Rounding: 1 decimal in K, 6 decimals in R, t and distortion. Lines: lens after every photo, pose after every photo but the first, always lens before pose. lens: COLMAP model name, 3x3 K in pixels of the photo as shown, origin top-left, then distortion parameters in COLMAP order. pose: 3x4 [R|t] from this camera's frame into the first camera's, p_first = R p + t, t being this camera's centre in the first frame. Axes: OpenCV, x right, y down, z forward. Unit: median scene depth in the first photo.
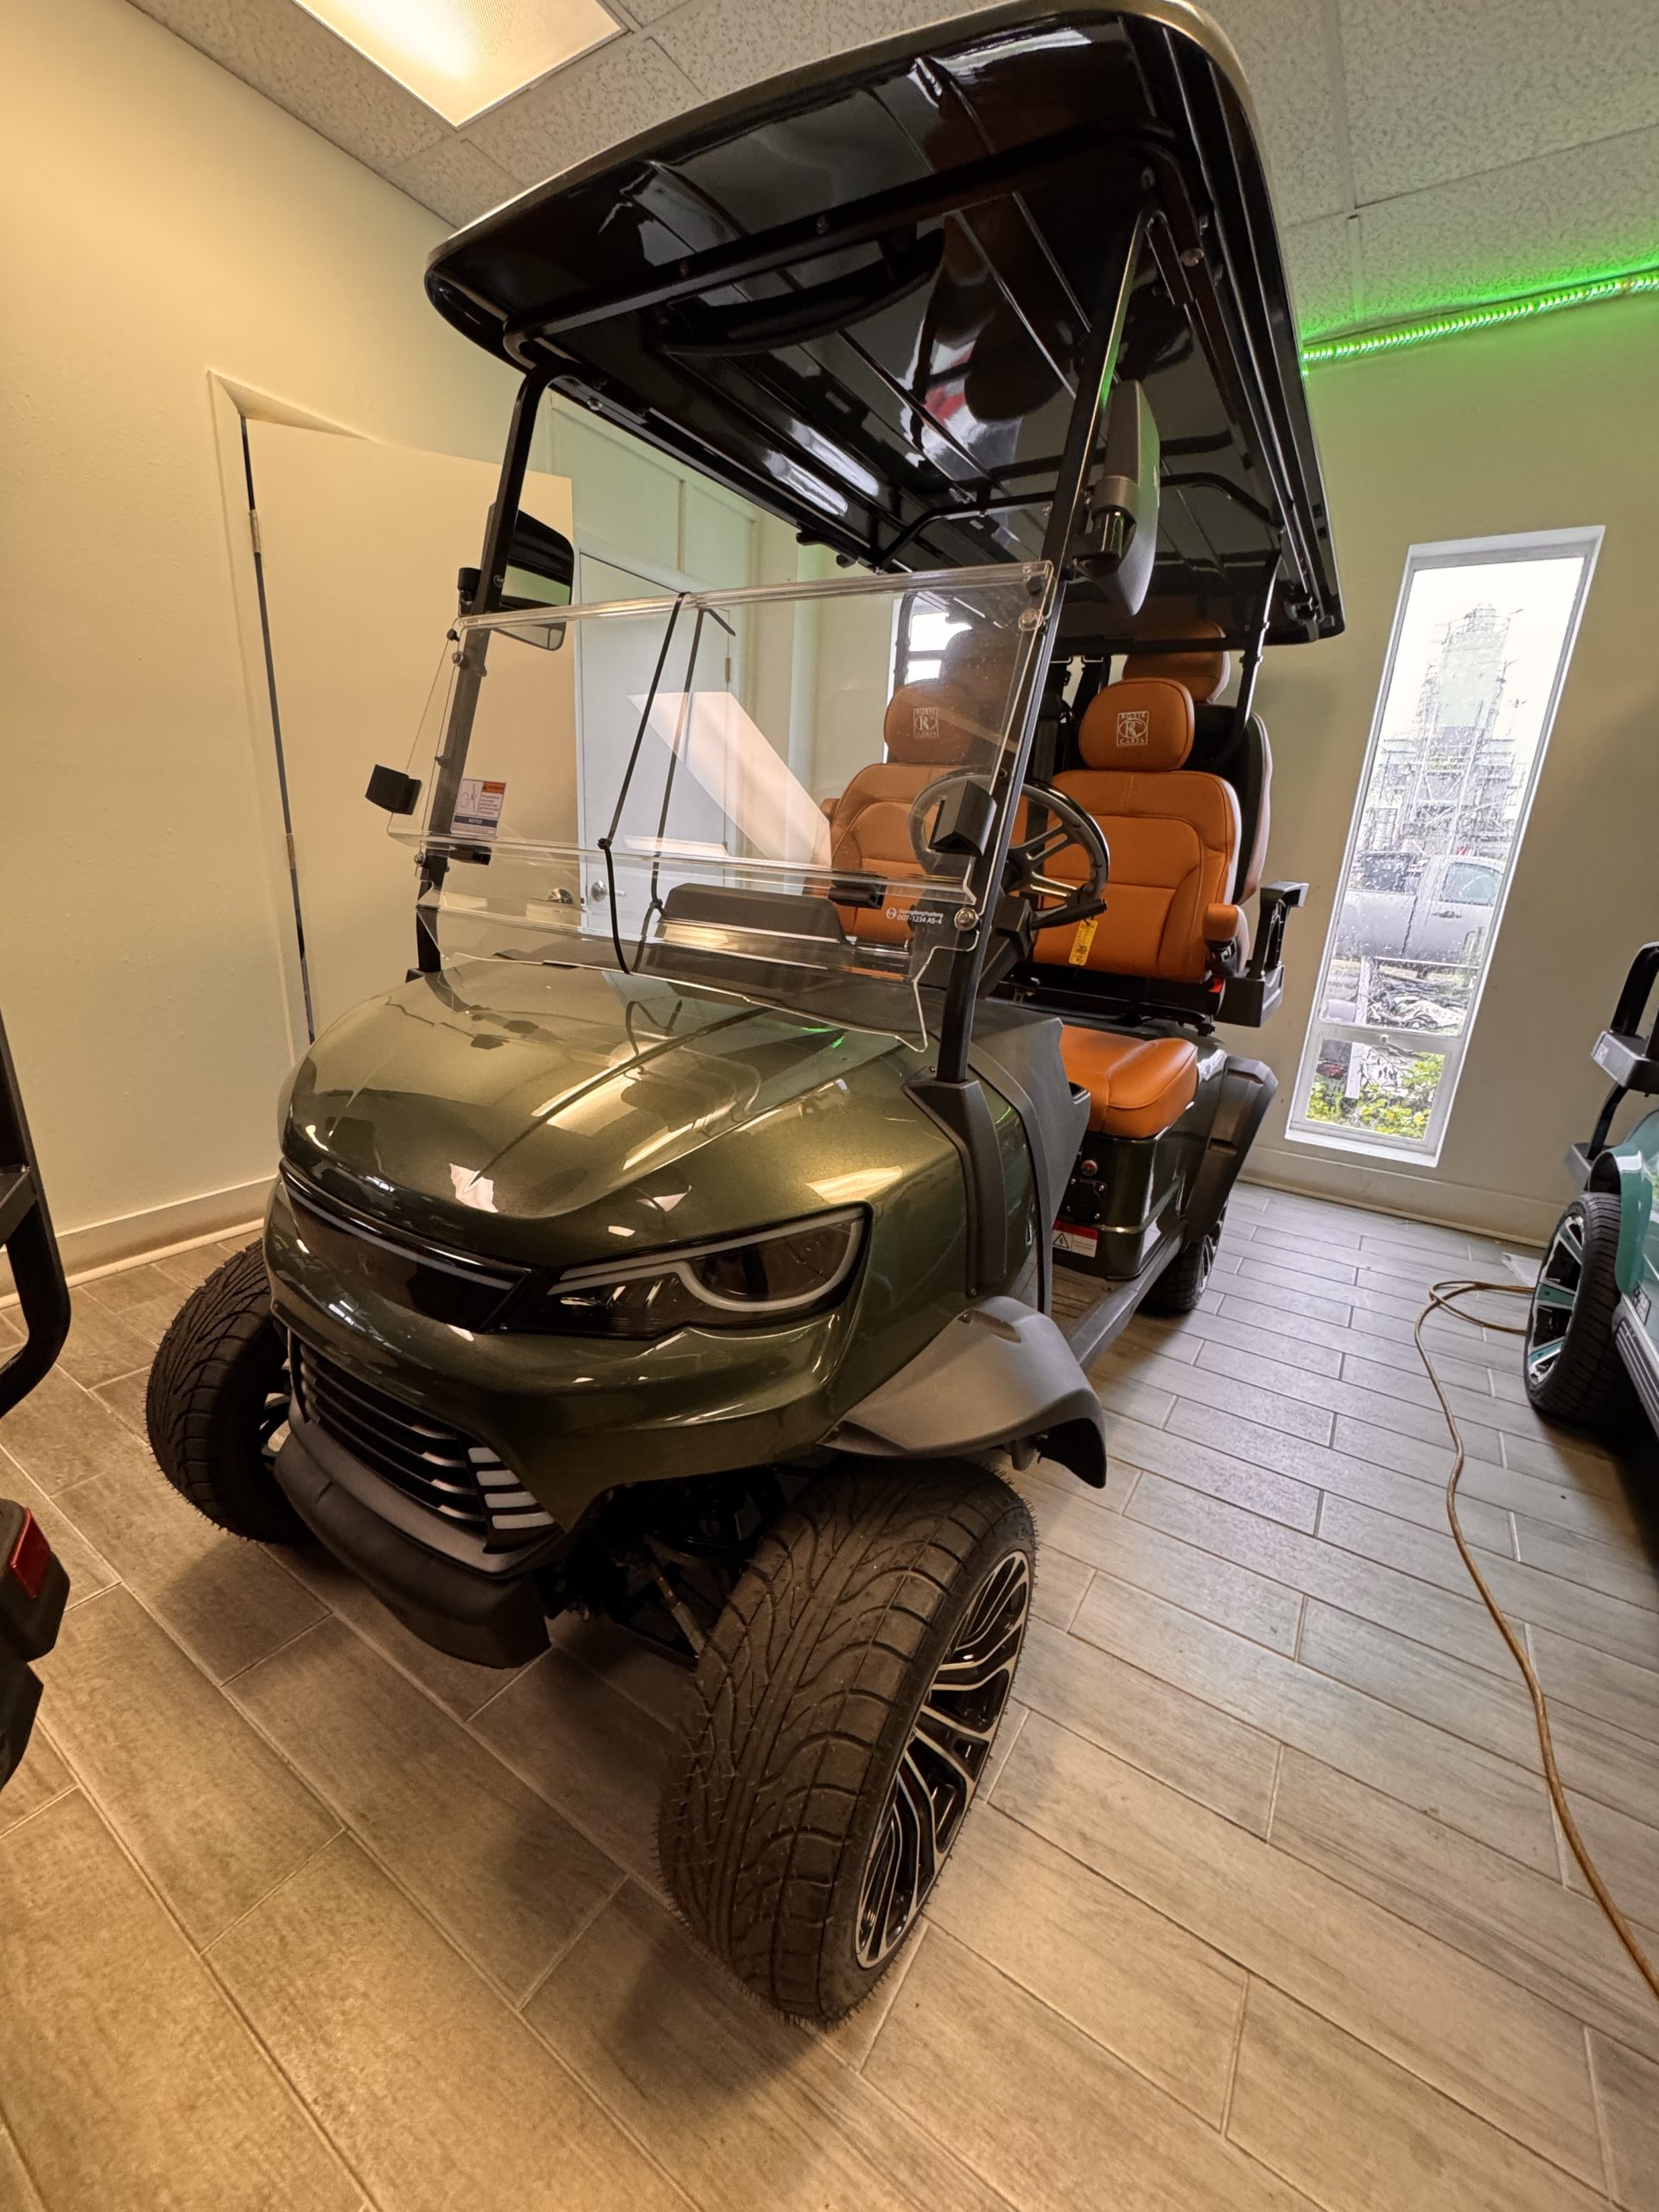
lens RADIAL K [[878.4, 0, 835.7], [0, 878.4, 1109.3], [0, 0, 1]] dist [-0.004432, 0.000450]
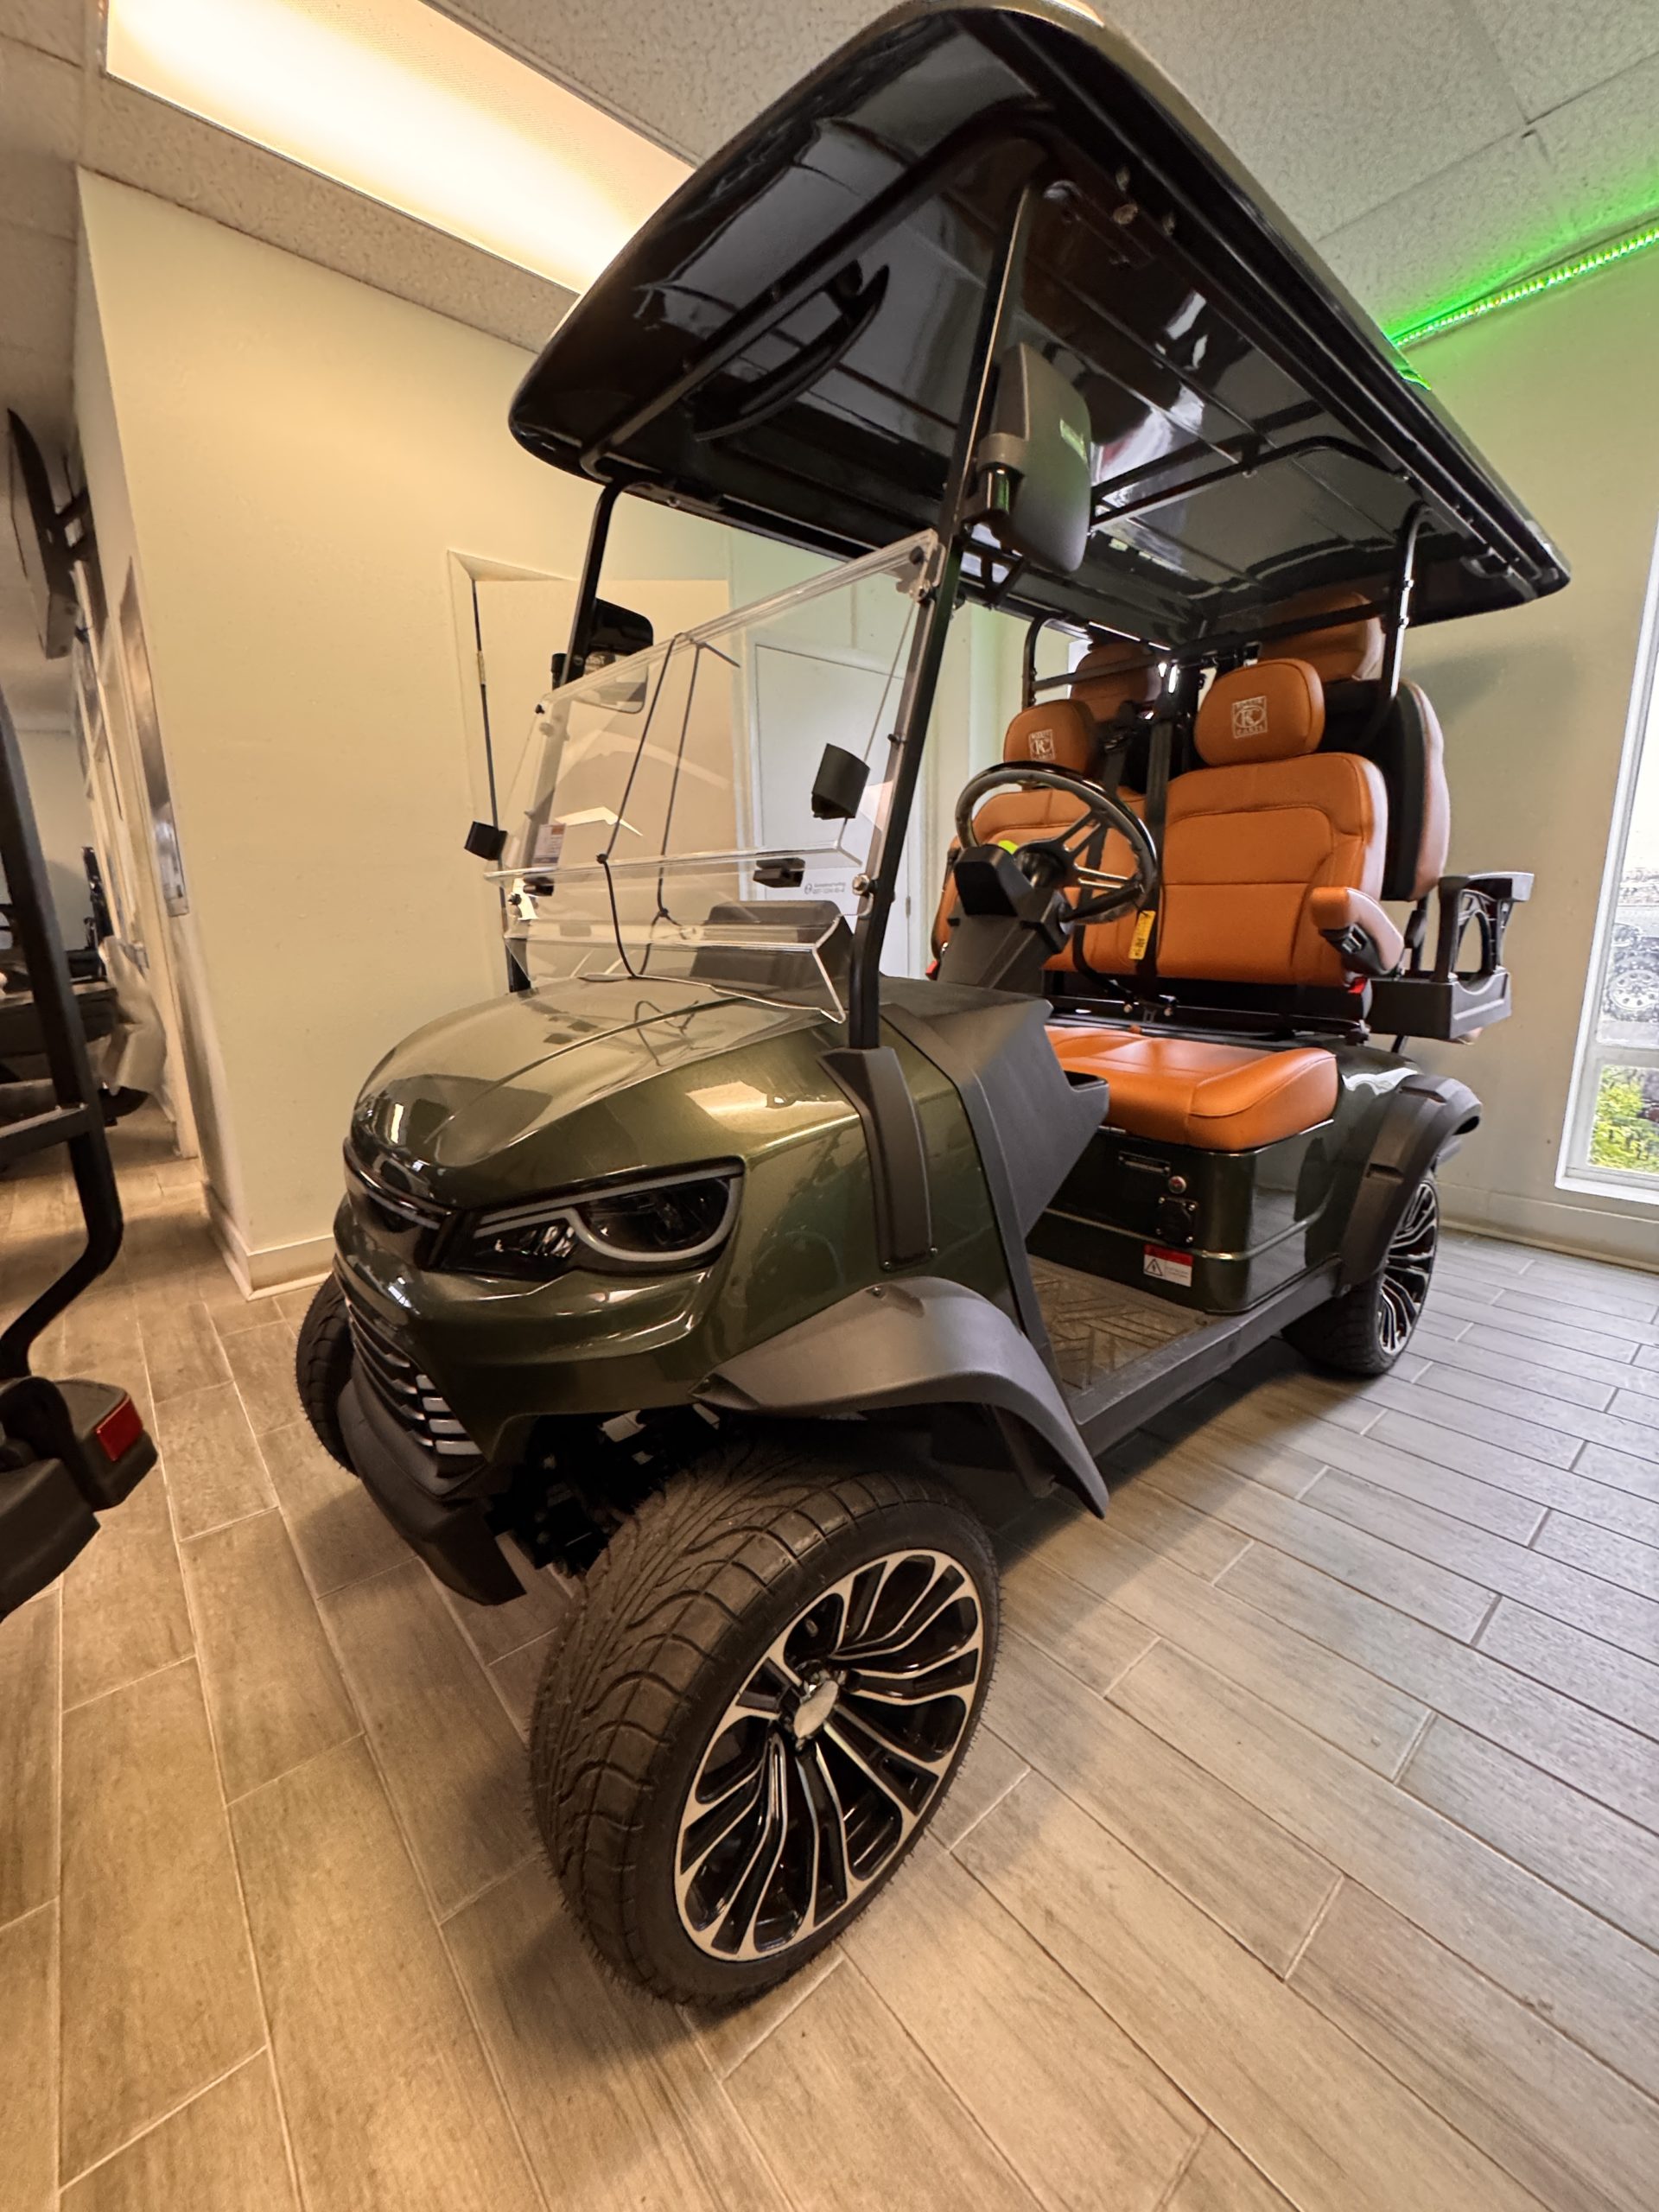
lens RADIAL K [[878.4, 0, 835.7], [0, 878.4, 1109.3], [0, 0, 1]] dist [-0.004432, 0.000450]
pose [[0.955314, -0.011631, -0.295364, 0.289822], [-0.011942, 0.996891, -0.077884, 0.083691], [0.295352, 0.077931, 0.952205, 0.036409]]
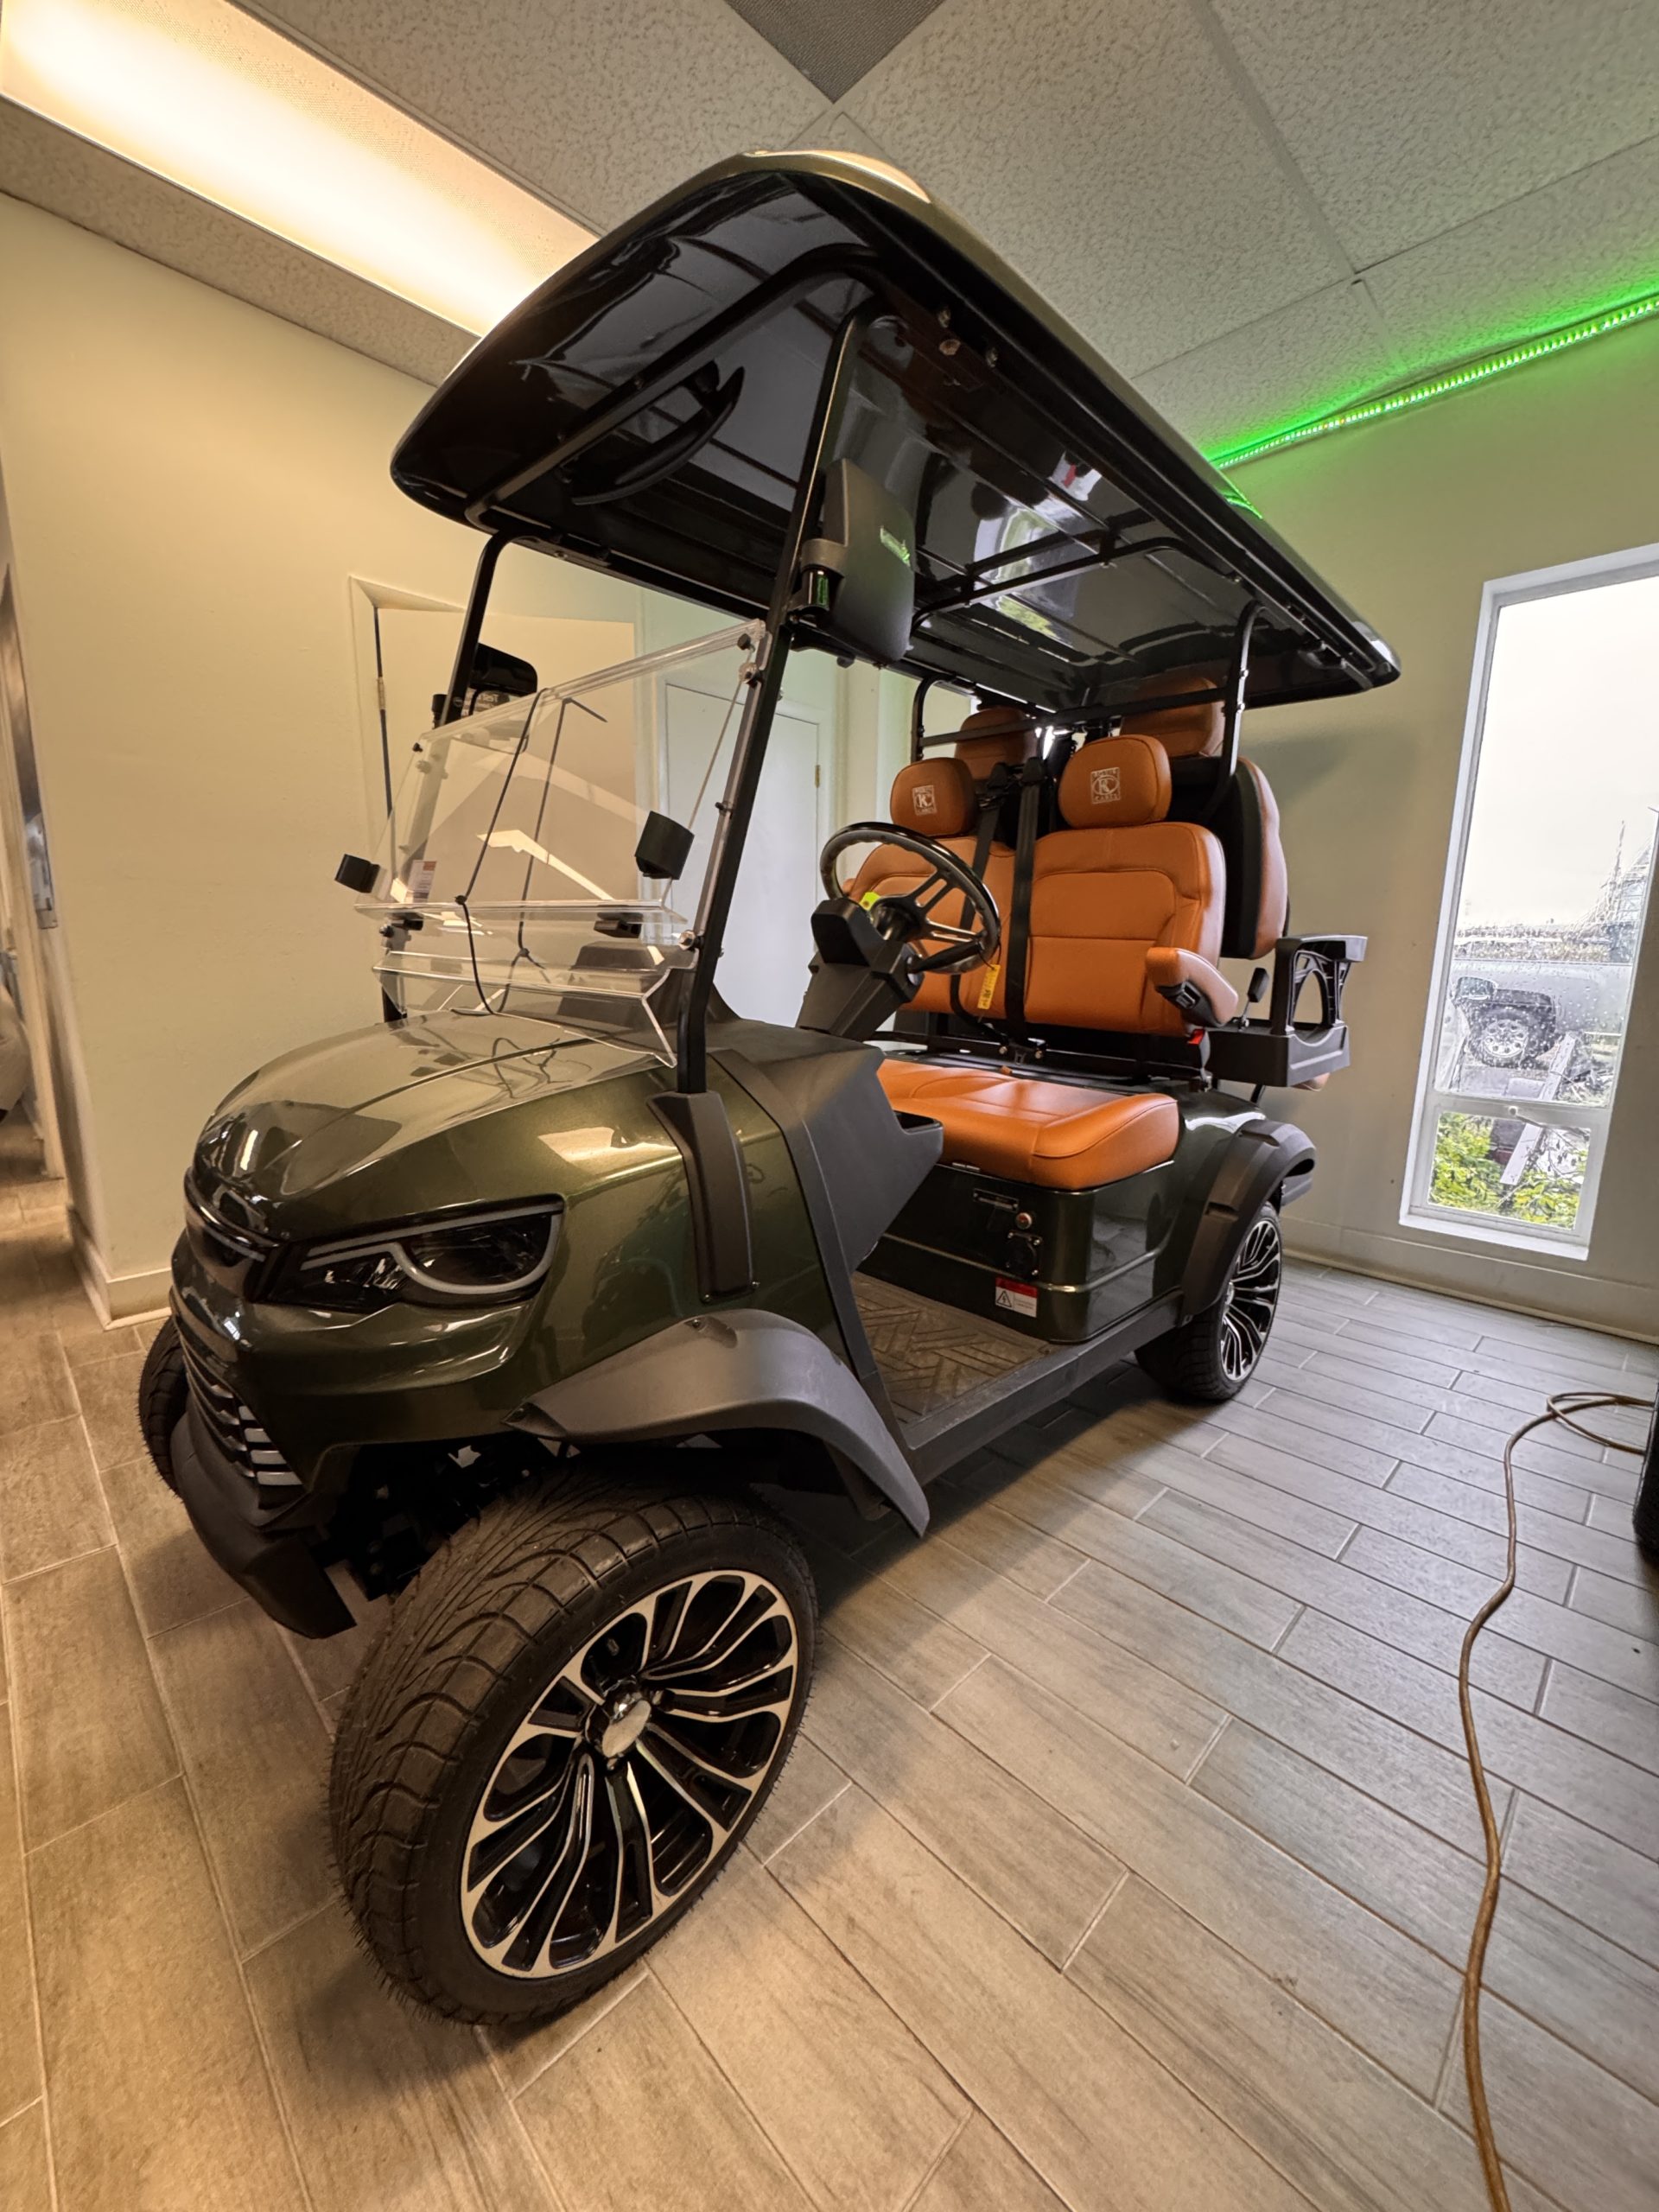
lens RADIAL K [[878.4, 0, 835.7], [0, 878.4, 1109.3], [0, 0, 1]] dist [-0.004432, 0.000450]
pose [[0.975962, -0.001615, -0.217933, 0.391160], [-0.022777, 0.993741, -0.109366, 0.072456], [0.216746, 0.111701, 0.969817, 0.011571]]
